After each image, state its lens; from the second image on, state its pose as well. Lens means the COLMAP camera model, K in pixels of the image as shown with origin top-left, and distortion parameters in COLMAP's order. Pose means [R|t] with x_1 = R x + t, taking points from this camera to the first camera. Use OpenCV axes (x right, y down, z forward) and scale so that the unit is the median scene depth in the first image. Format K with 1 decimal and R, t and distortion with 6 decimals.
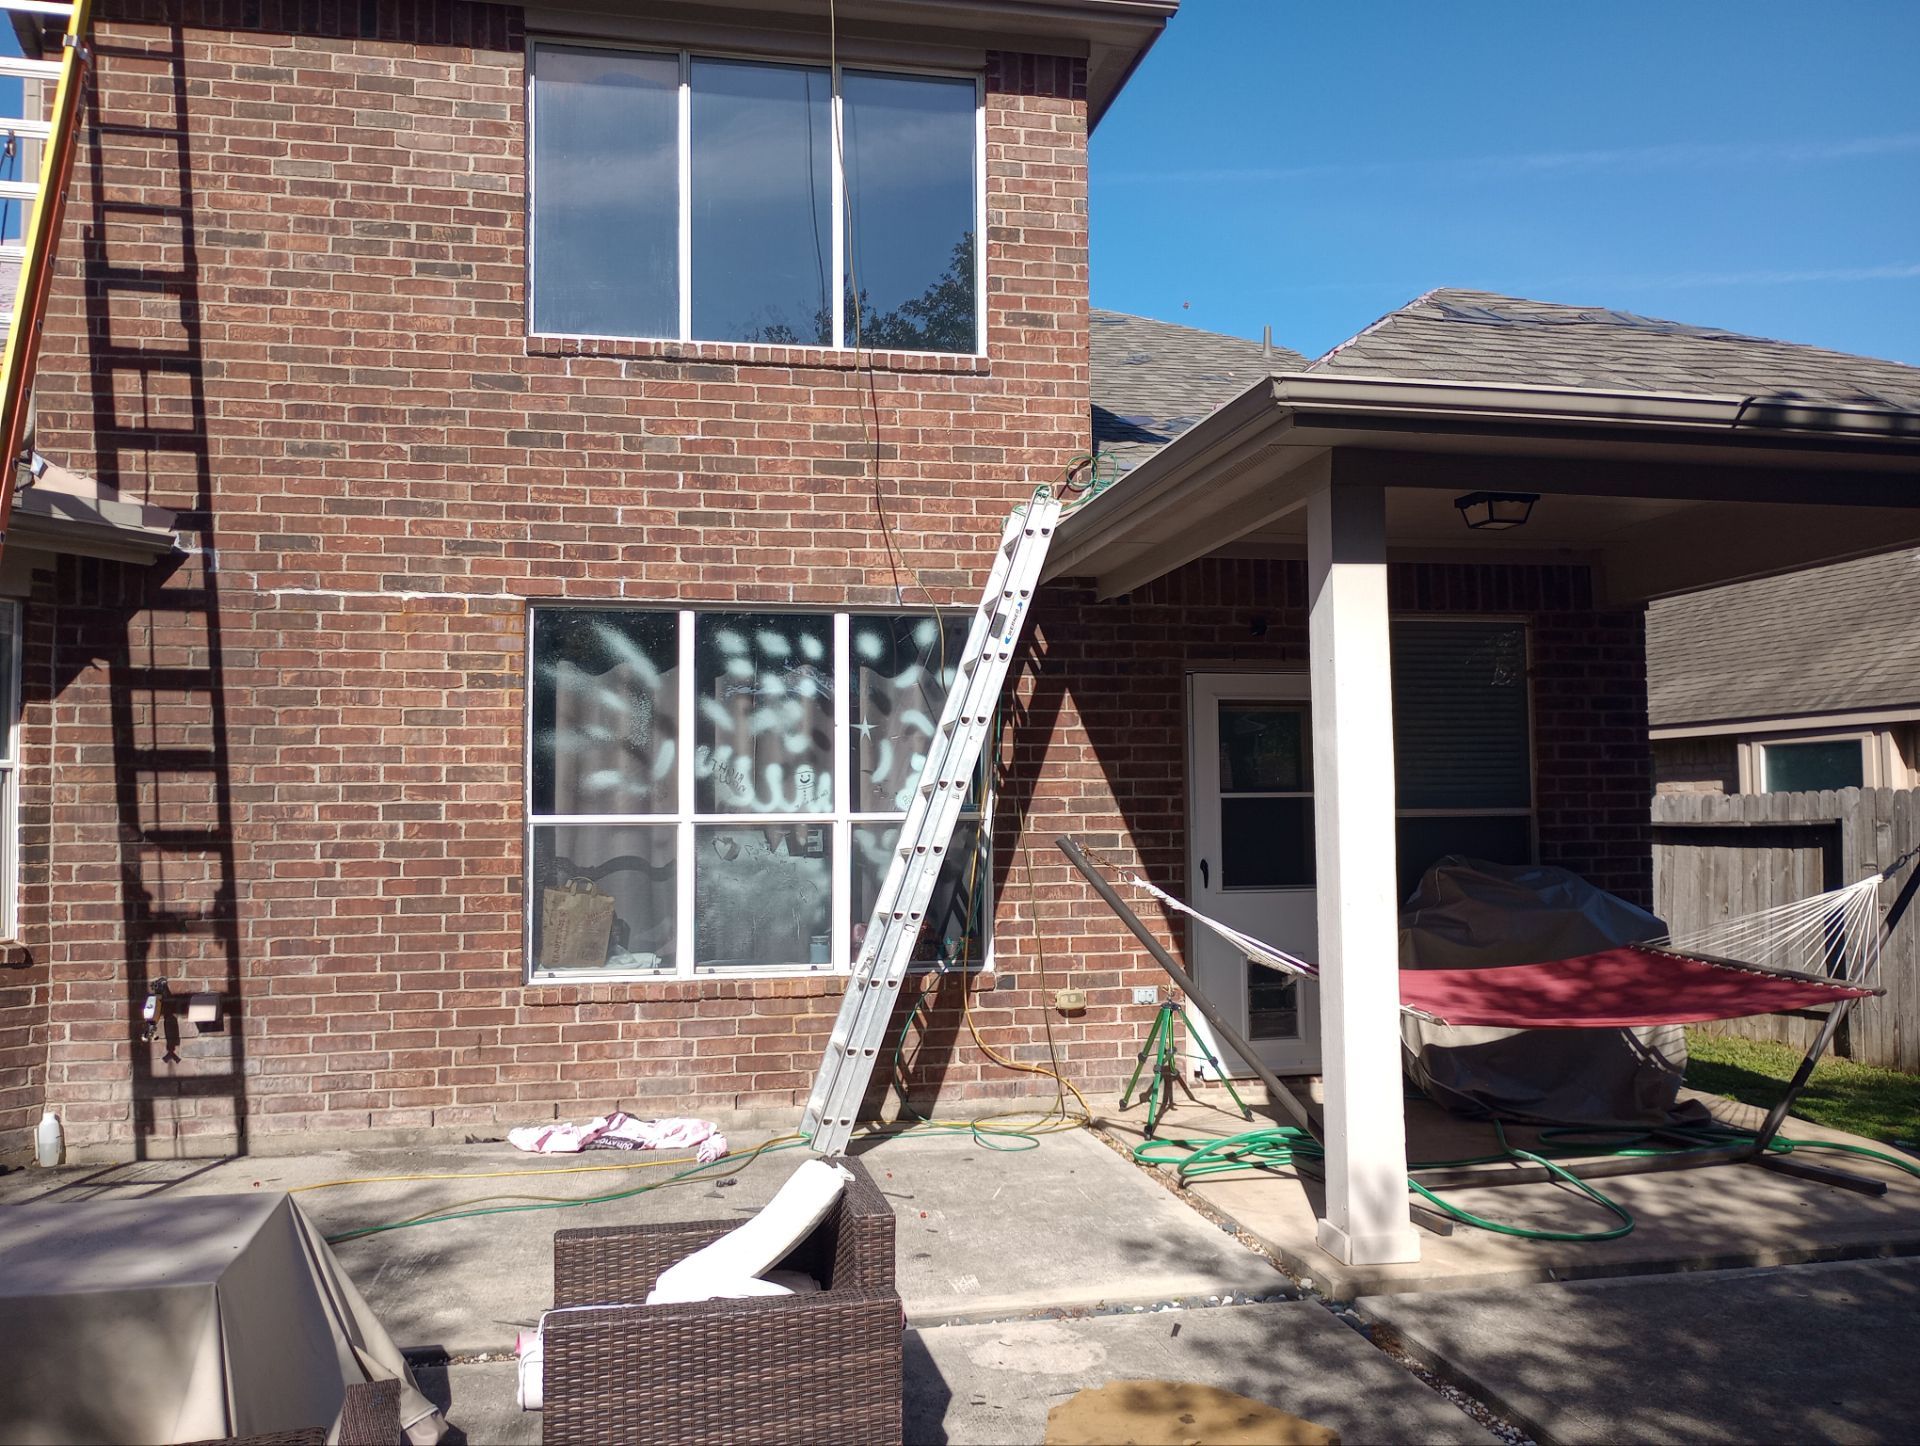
lens RADIAL K [[1592.5, 0, 957.9], [0, 1592.5, 731.5], [0, 0, 1]] dist [0.056399, -0.065902]
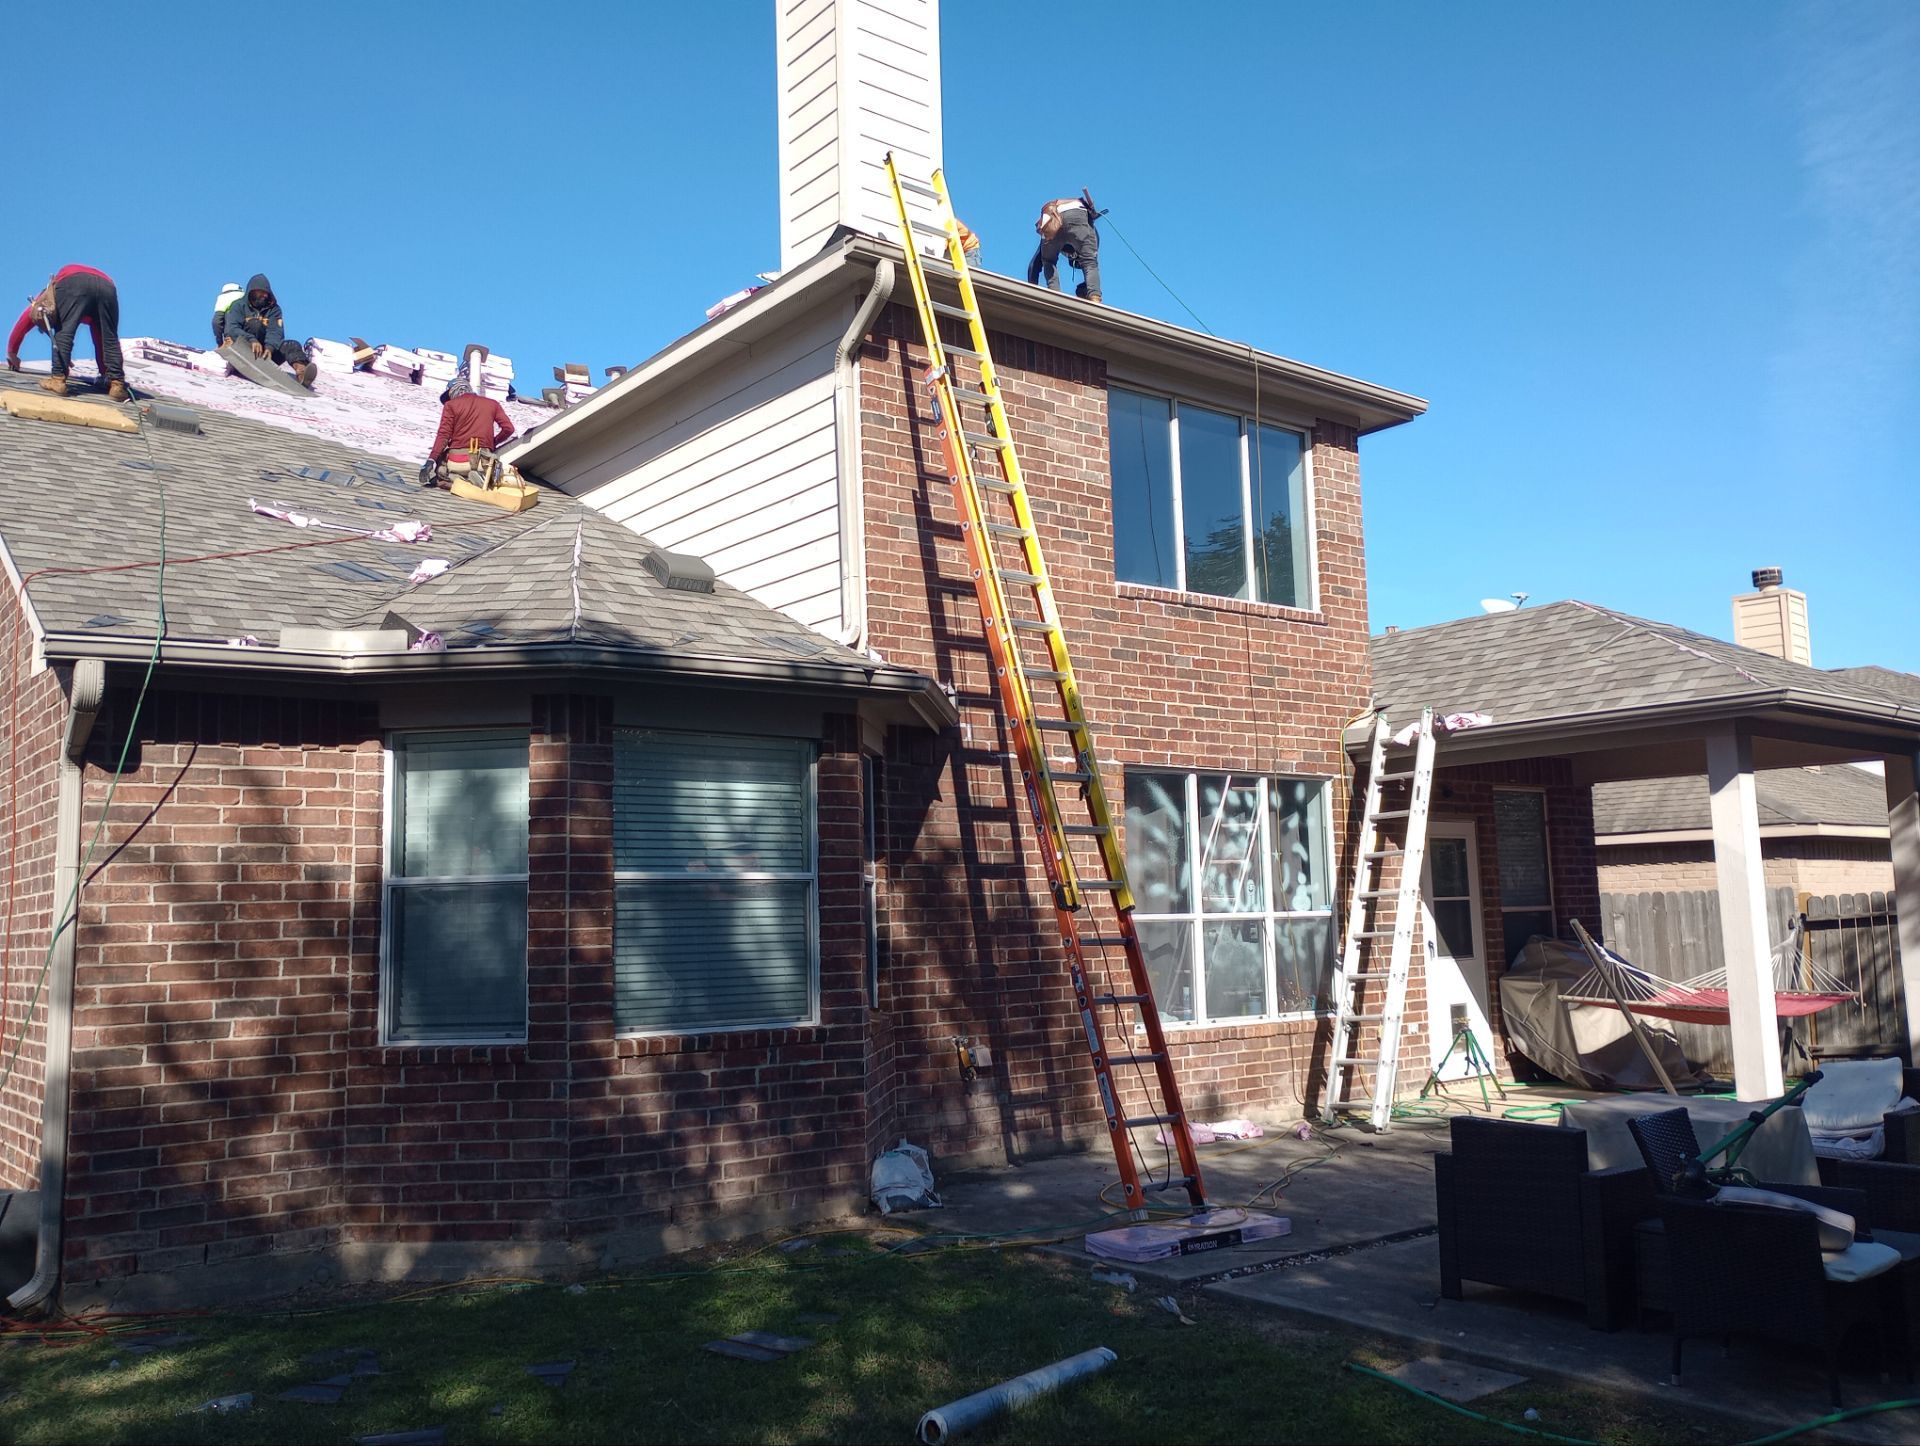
lens RADIAL K [[1592.5, 0, 950.0], [0, 1592.5, 728.0], [0, 0, 1]] dist [0.056399, -0.065902]
pose [[0.891067, 0.041141, 0.452003, -1.048089], [-0.007302, 0.997054, -0.076357, -0.004335], [-0.453812, 0.064739, 0.888742, -0.209020]]
